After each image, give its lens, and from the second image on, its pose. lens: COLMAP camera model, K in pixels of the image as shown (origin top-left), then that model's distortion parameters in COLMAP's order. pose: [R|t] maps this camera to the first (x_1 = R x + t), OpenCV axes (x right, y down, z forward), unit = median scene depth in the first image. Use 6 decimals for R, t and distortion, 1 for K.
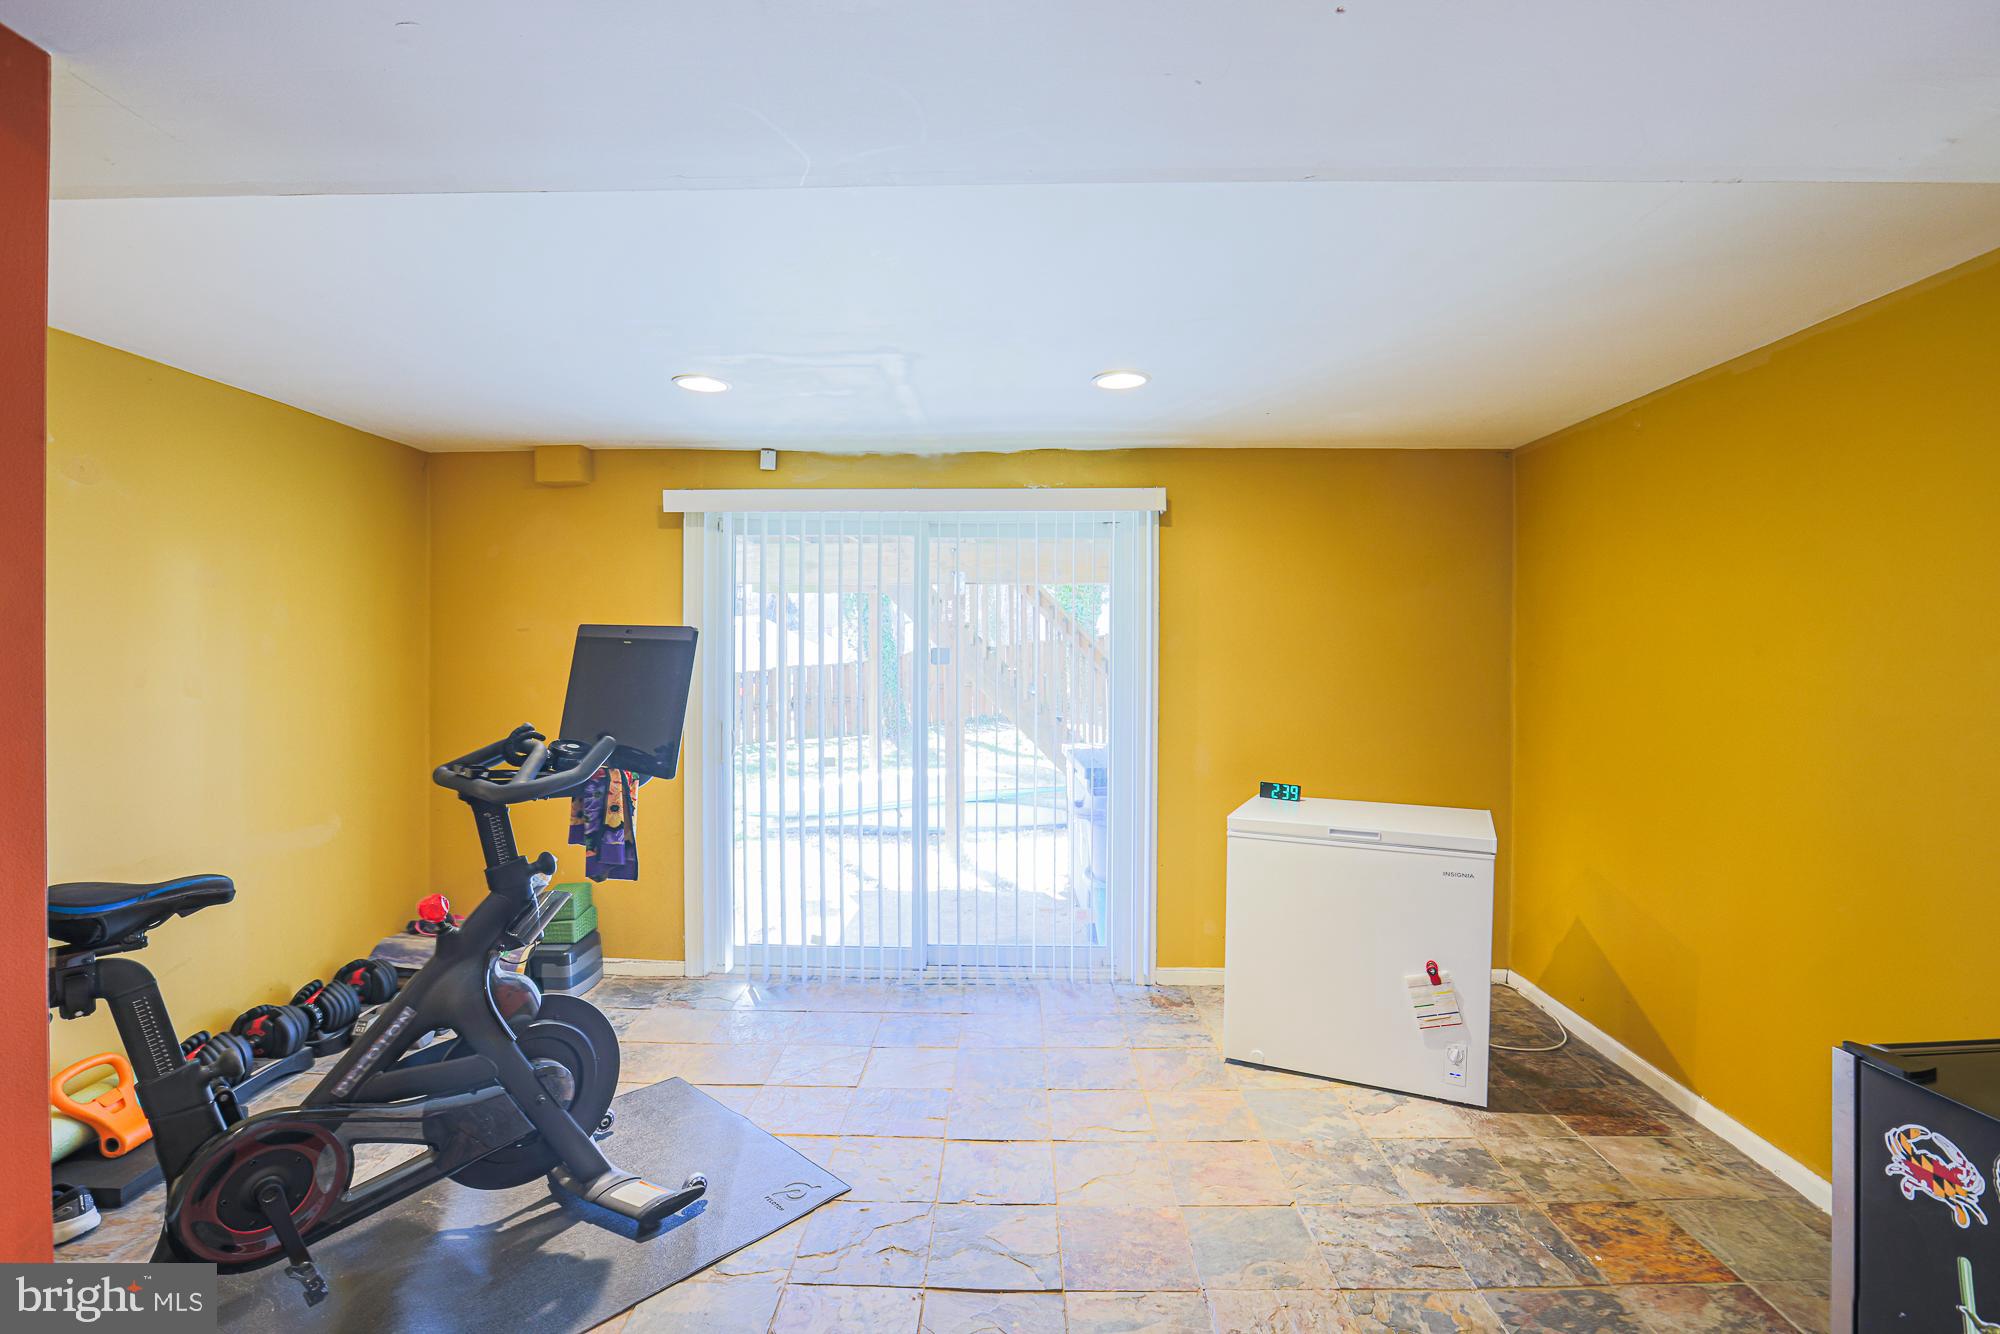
lens RADIAL K [[943.6, 0, 1013.2], [0, 943.6, 662.0], [0, 0, 1]] dist [-0.063628, 0.006515]
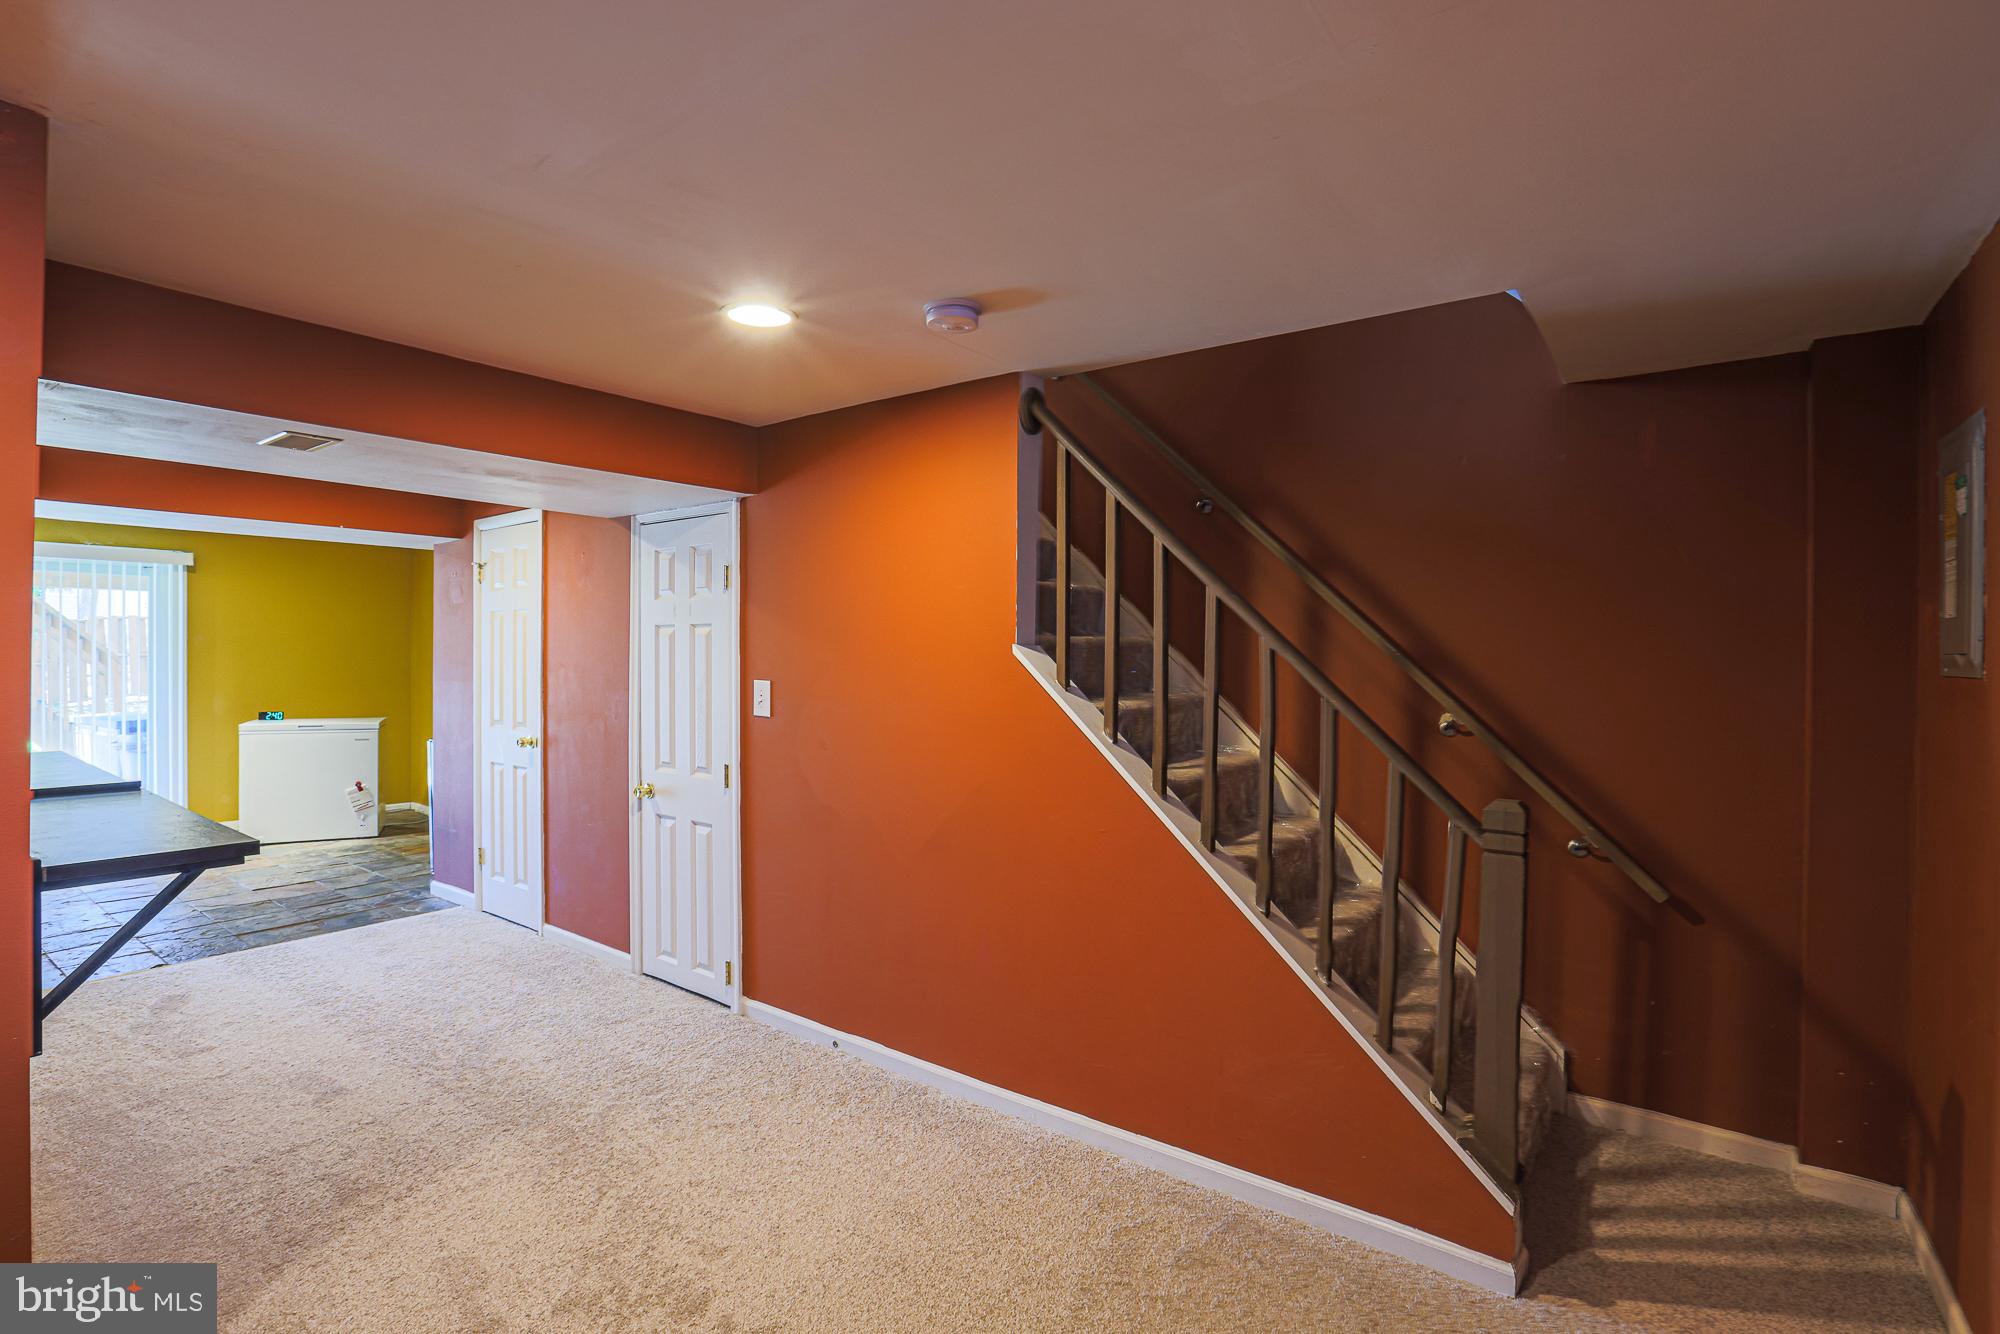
lens RADIAL K [[930.3, 0, 1008.9], [0, 930.3, 660.0], [0, 0, 1]] dist [-0.045919, 0.019105]
pose [[0.582192, -0.006518, 0.813025, -0.359022], [0.001937, 0.999976, 0.006630, 0.011231], [-0.813049, -0.002285, 0.582191, -1.343012]]
